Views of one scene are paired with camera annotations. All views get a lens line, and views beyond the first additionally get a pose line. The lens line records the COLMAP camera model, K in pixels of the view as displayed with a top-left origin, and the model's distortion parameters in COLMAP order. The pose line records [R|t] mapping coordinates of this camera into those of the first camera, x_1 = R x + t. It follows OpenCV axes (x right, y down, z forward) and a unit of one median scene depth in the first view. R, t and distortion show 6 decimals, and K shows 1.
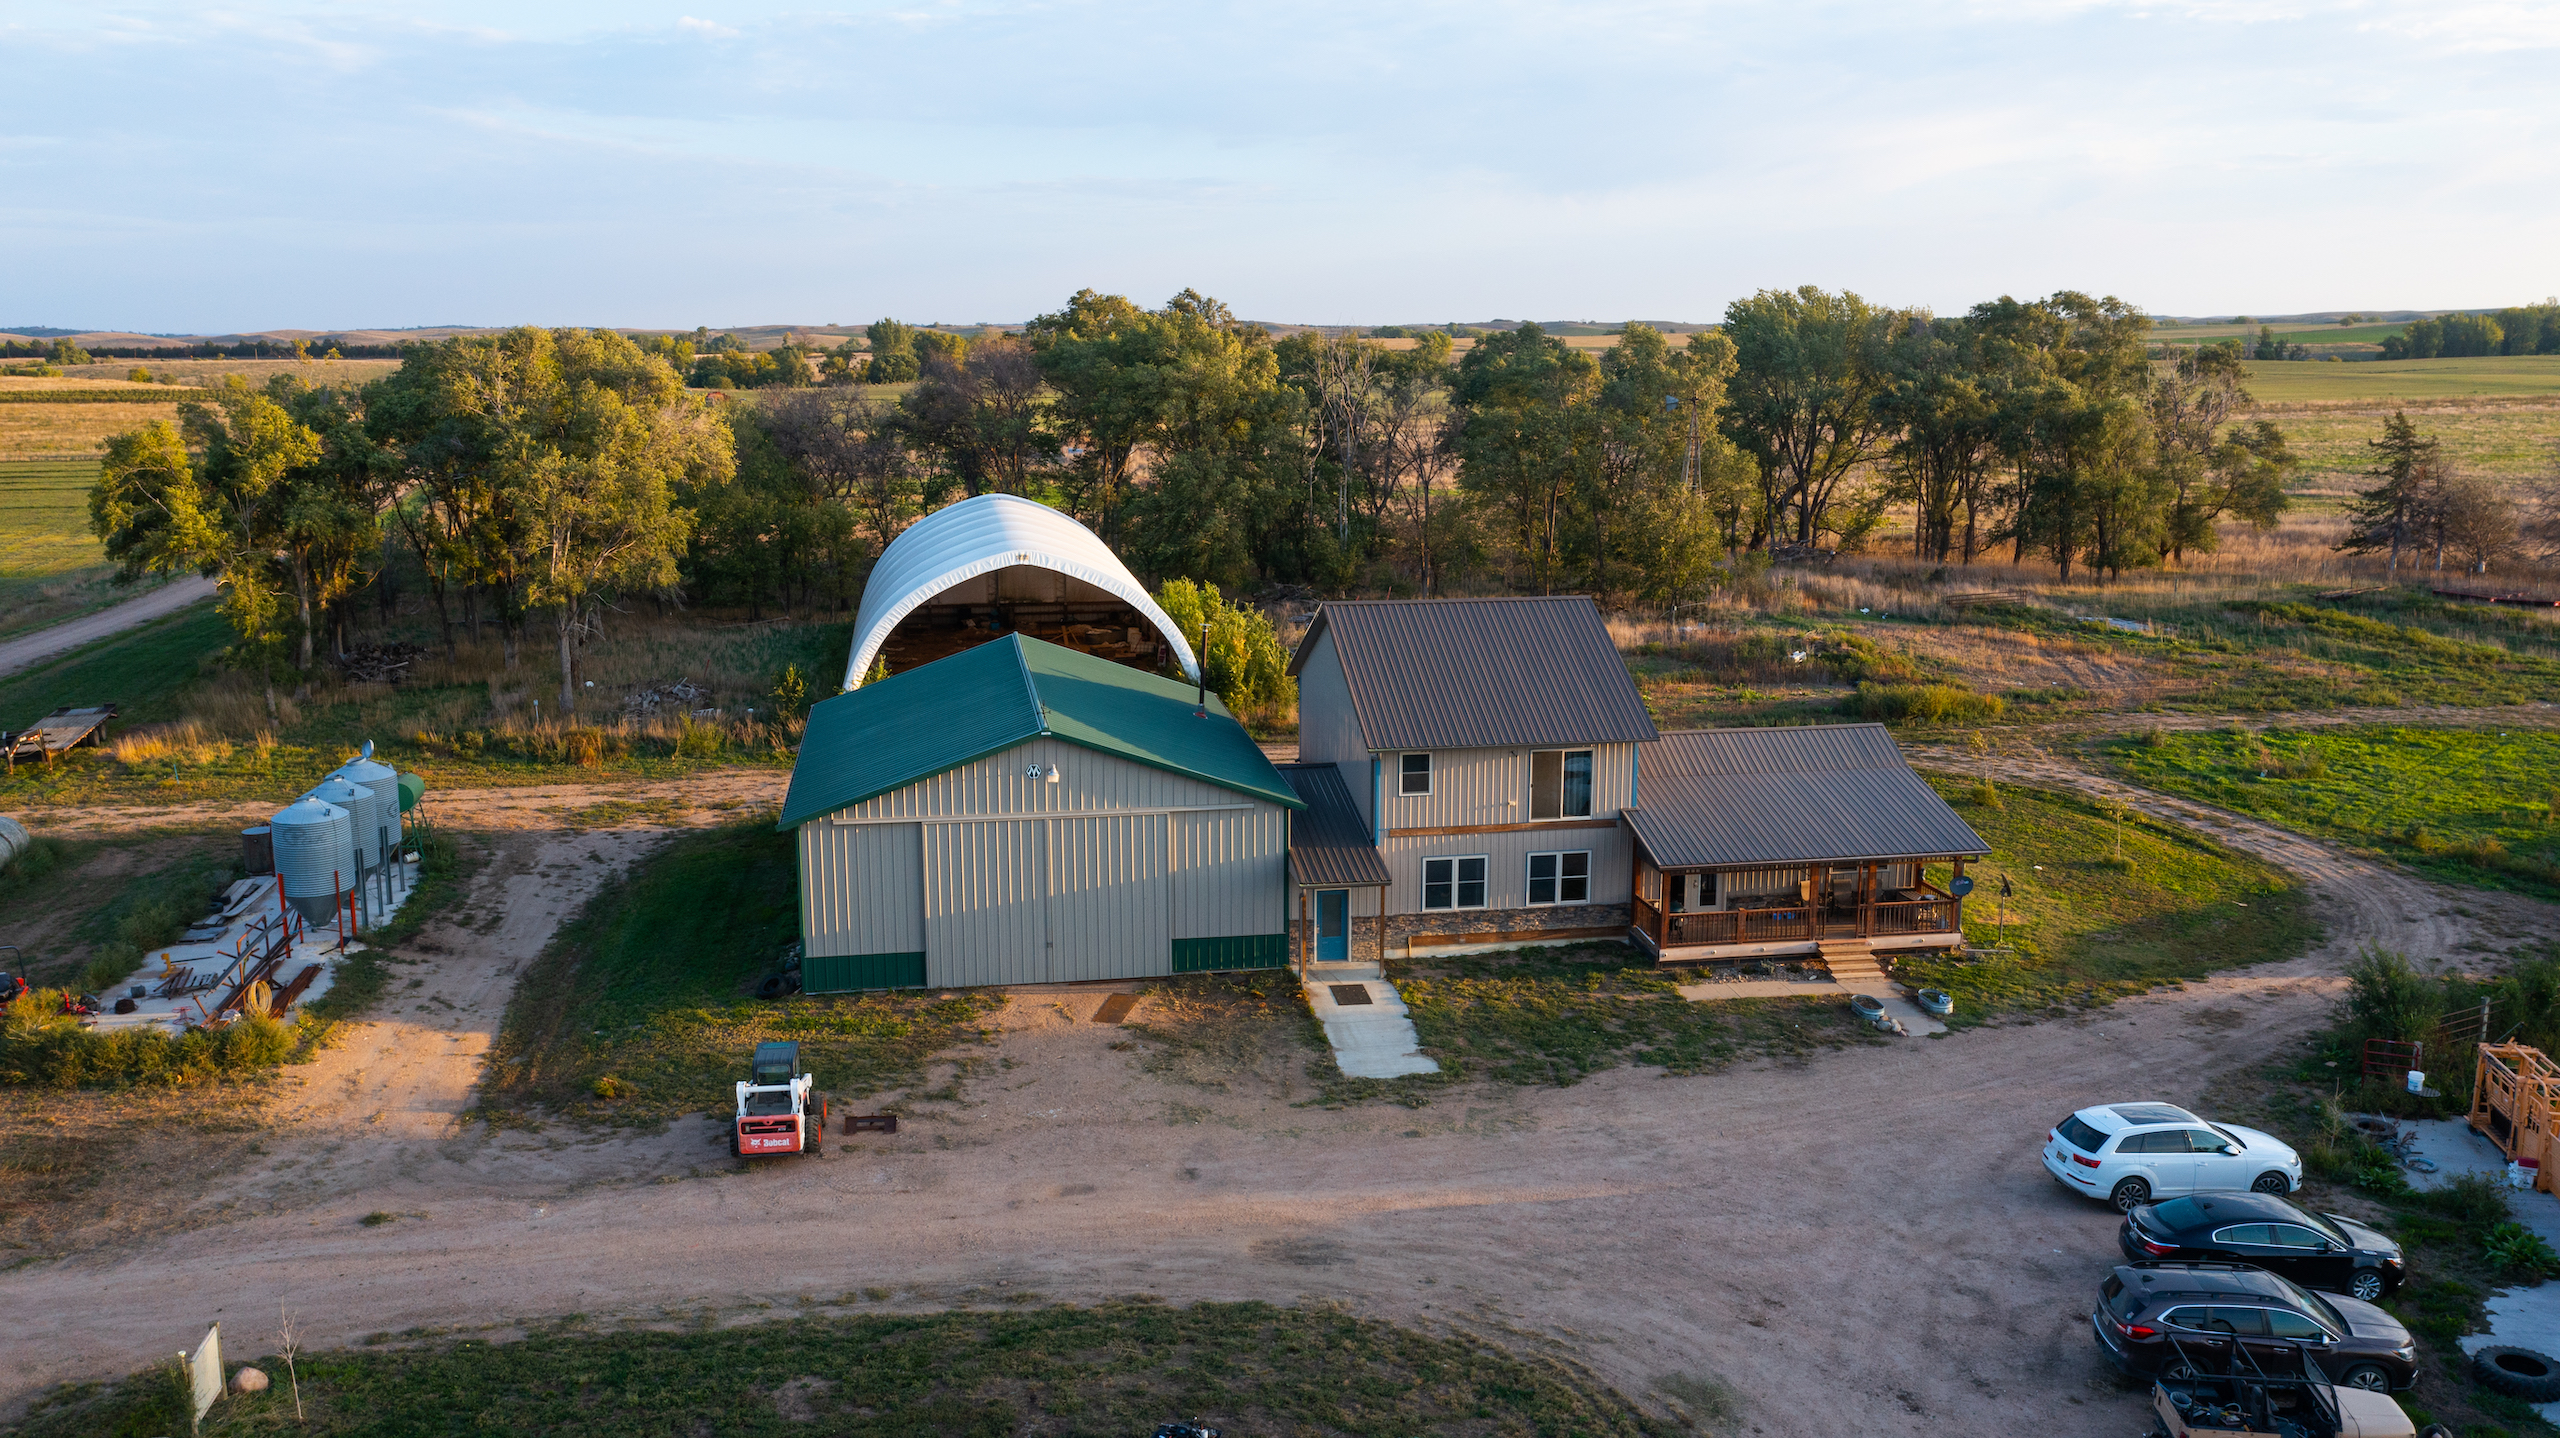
lens RADIAL K [[2036.0, 0, 1280.0], [0, 2036.0, 719.0], [0, 0, 1]] dist [-0.004567, -0.002052]
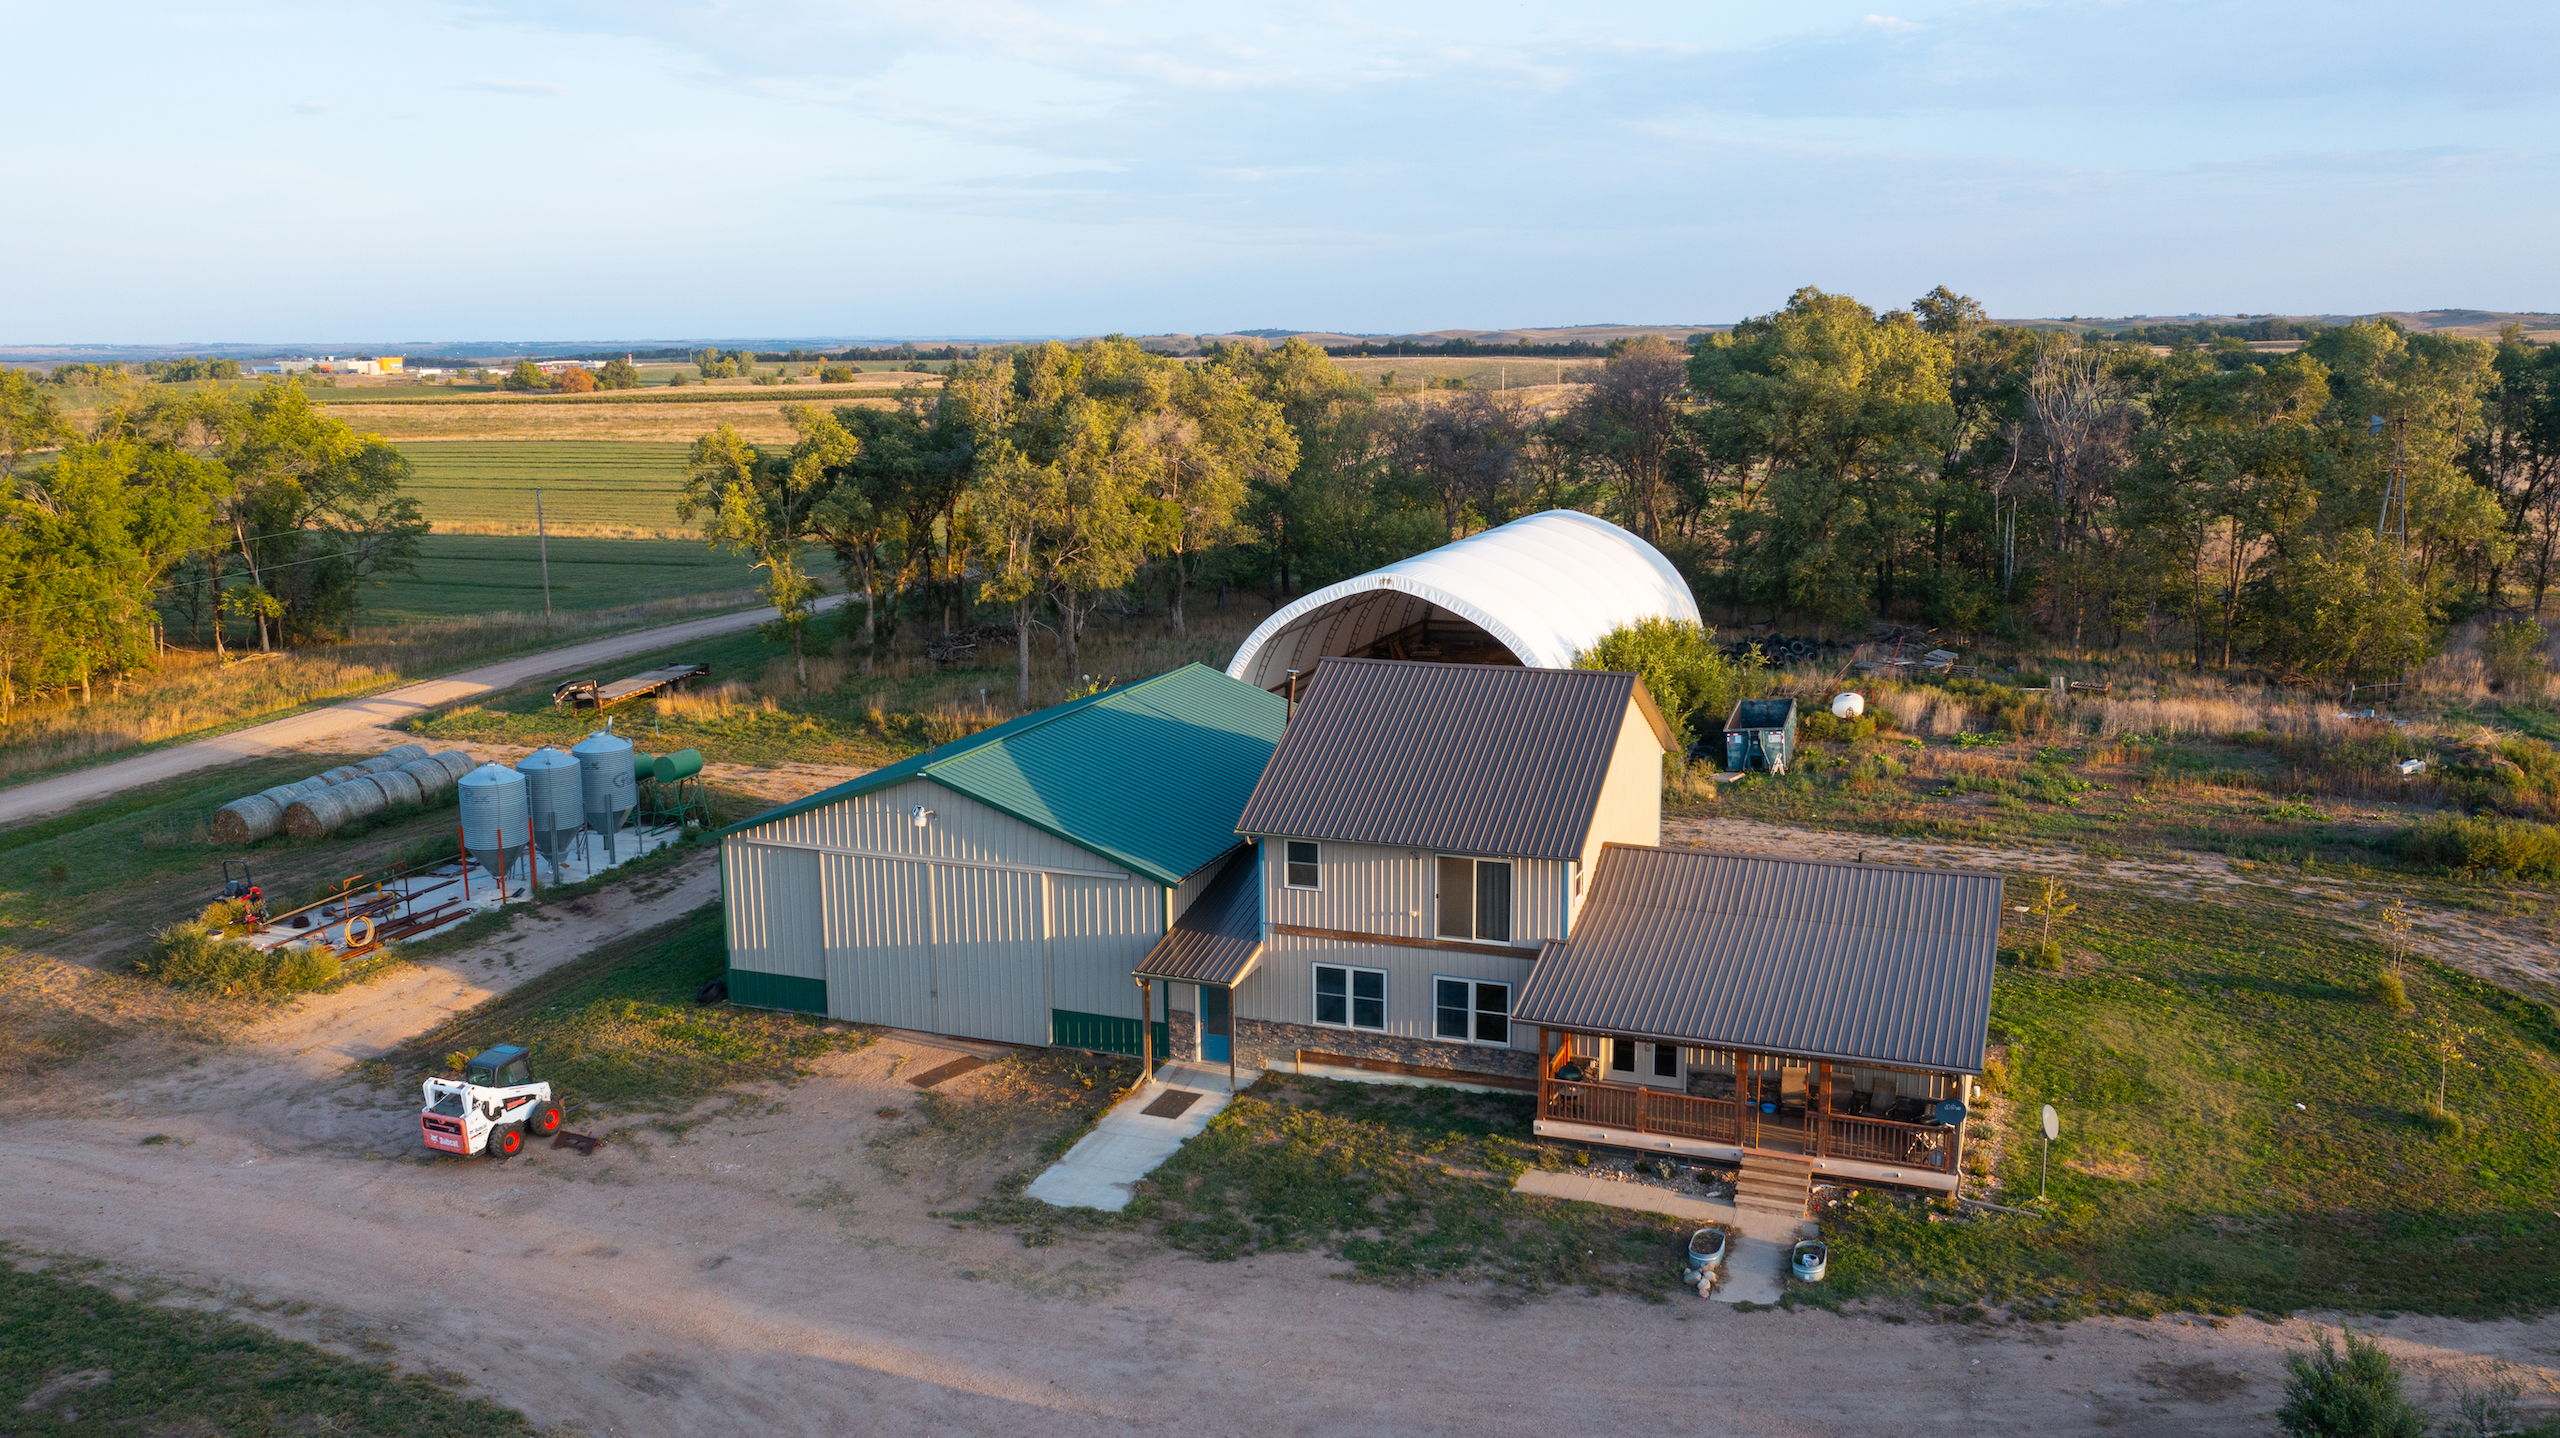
lens RADIAL K [[2020.0, 0, 1280.0], [0, 2020.0, 719.0], [0, 0, 1]] dist [-0.005847, -0.003719]
pose [[0.855471, 0.089037, -0.510138, 0.497706], [-0.087505, 0.995796, 0.027061, -0.057787], [0.510403, 0.021490, 0.859667, 0.261110]]
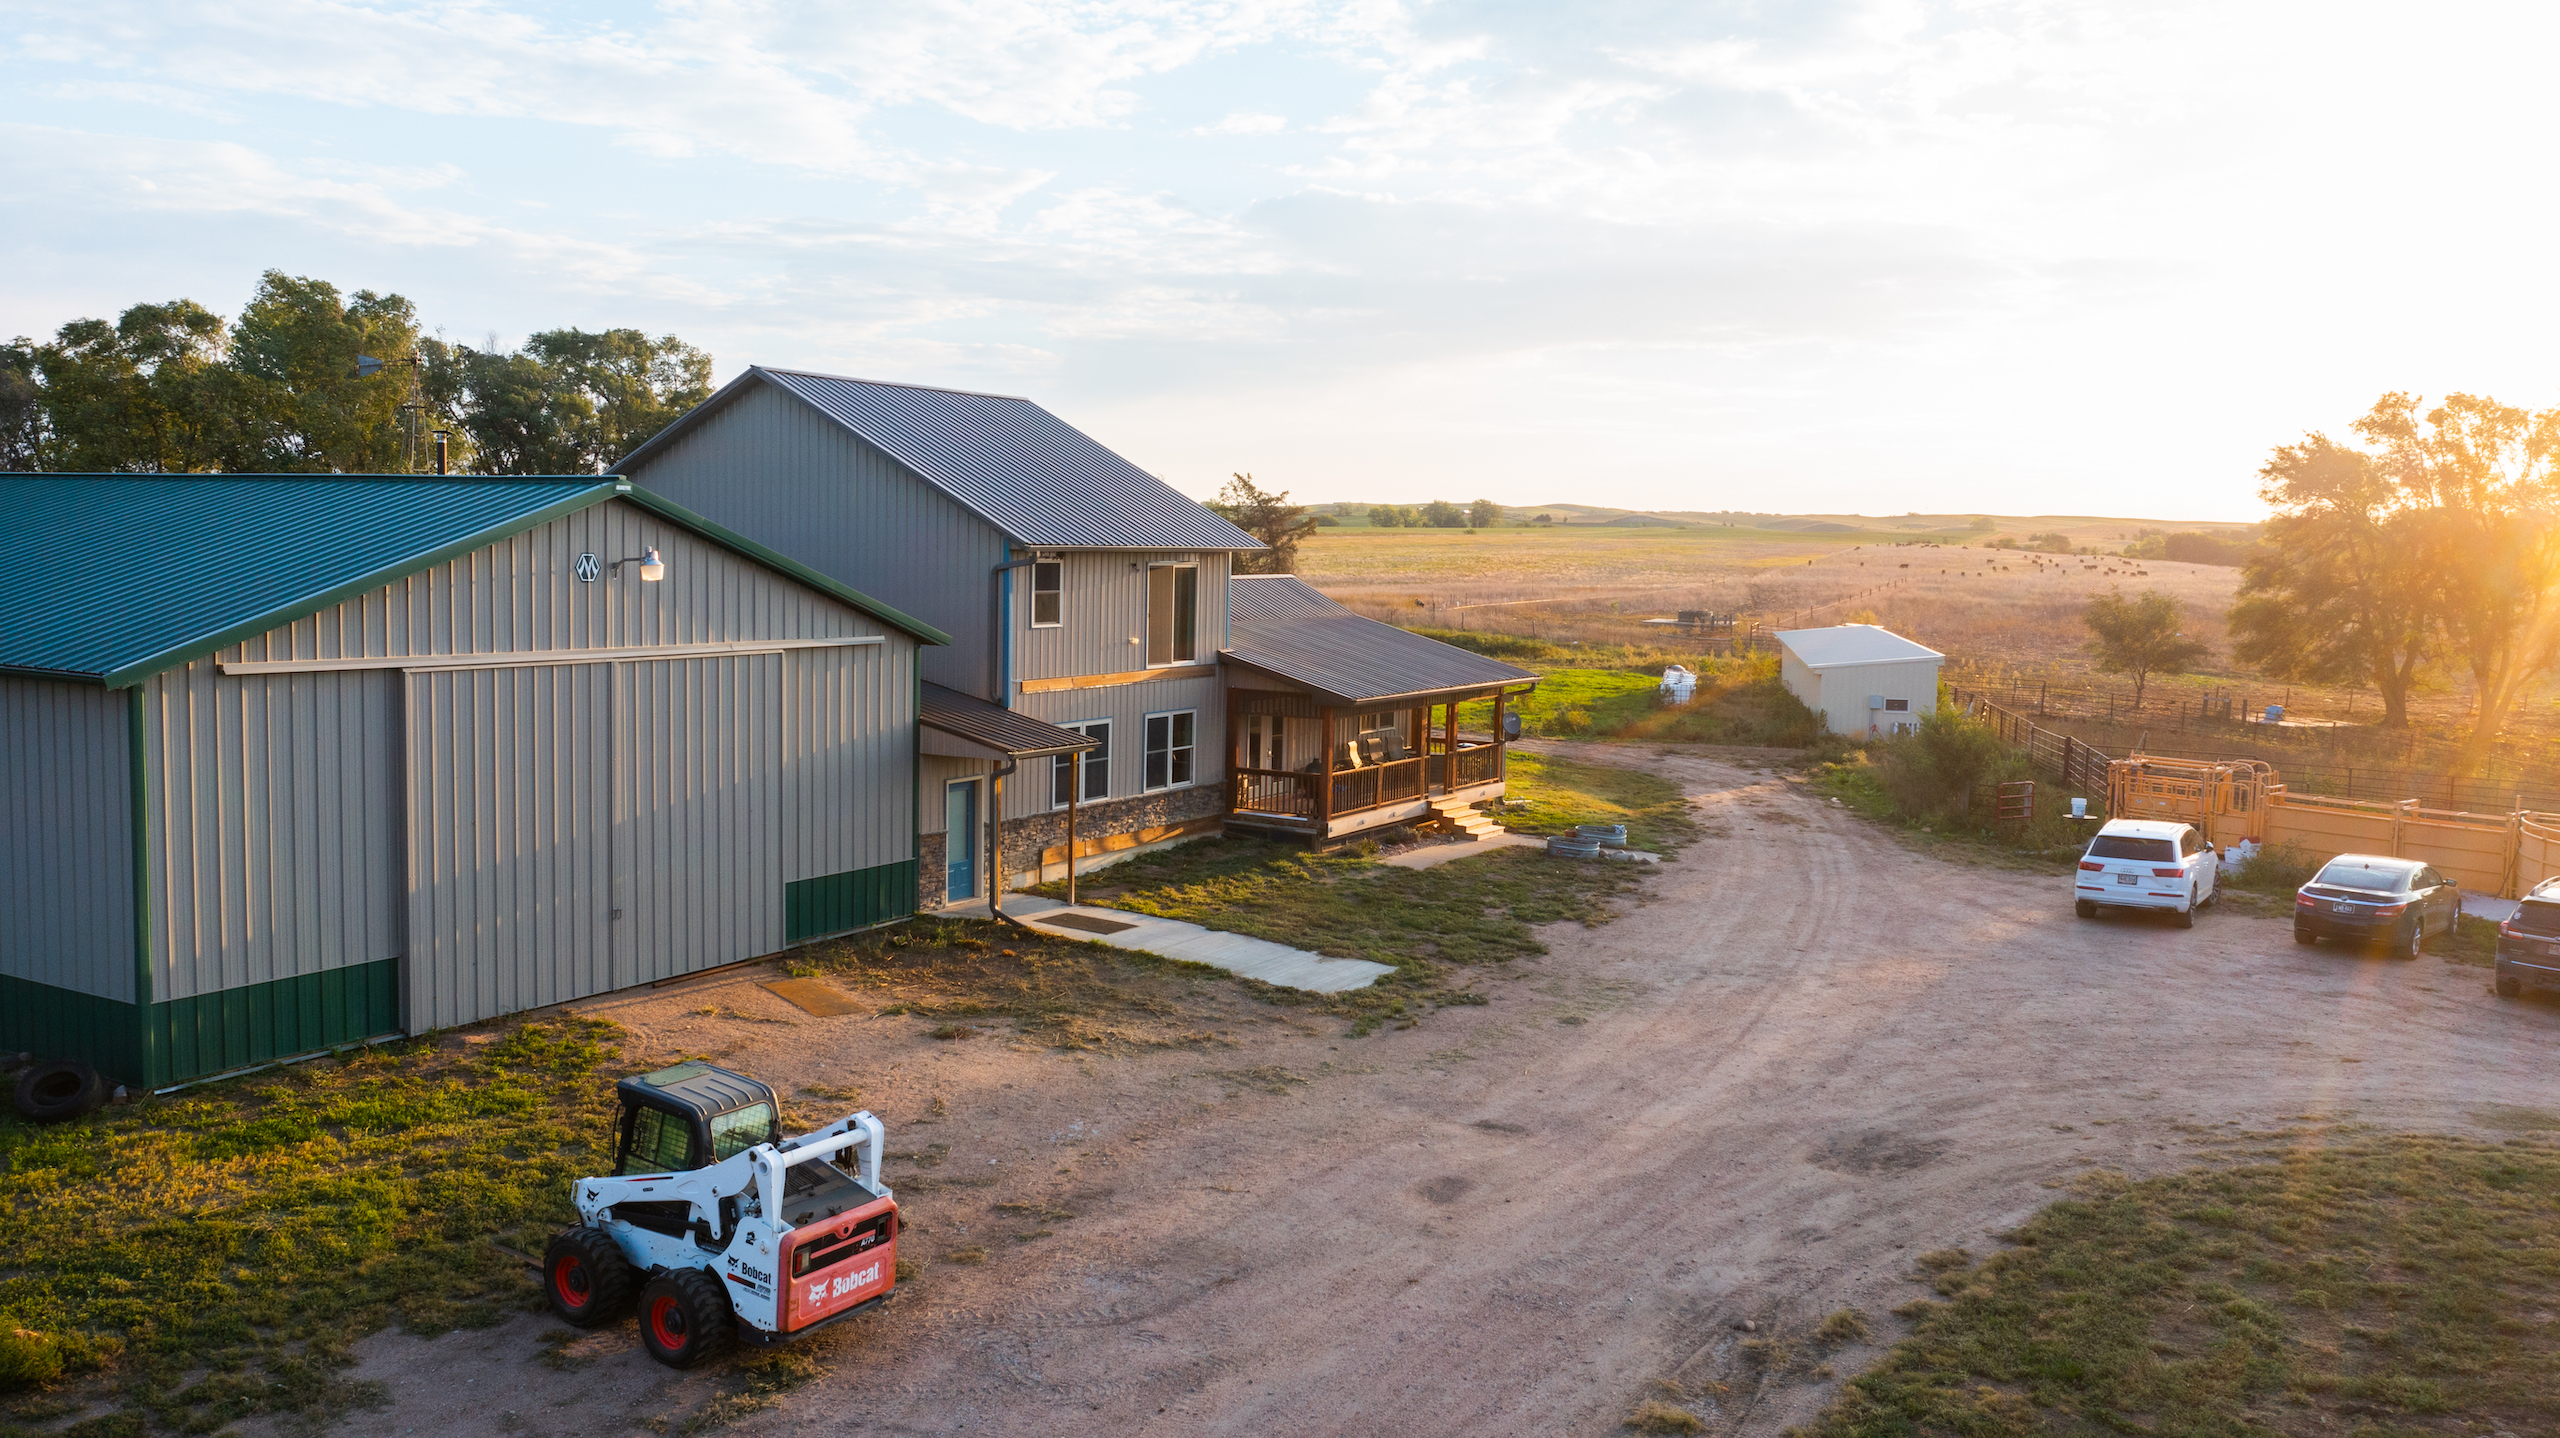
lens RADIAL K [[2020.0, 0, 1280.0], [0, 2020.0, 719.0], [0, 0, 1]] dist [-0.005847, -0.003719]
pose [[0.640207, -0.054335, 0.766278, -0.390076], [0.123586, 0.991787, -0.032928, 0.098985], [-0.758196, 0.115782, 0.641664, 0.540721]]
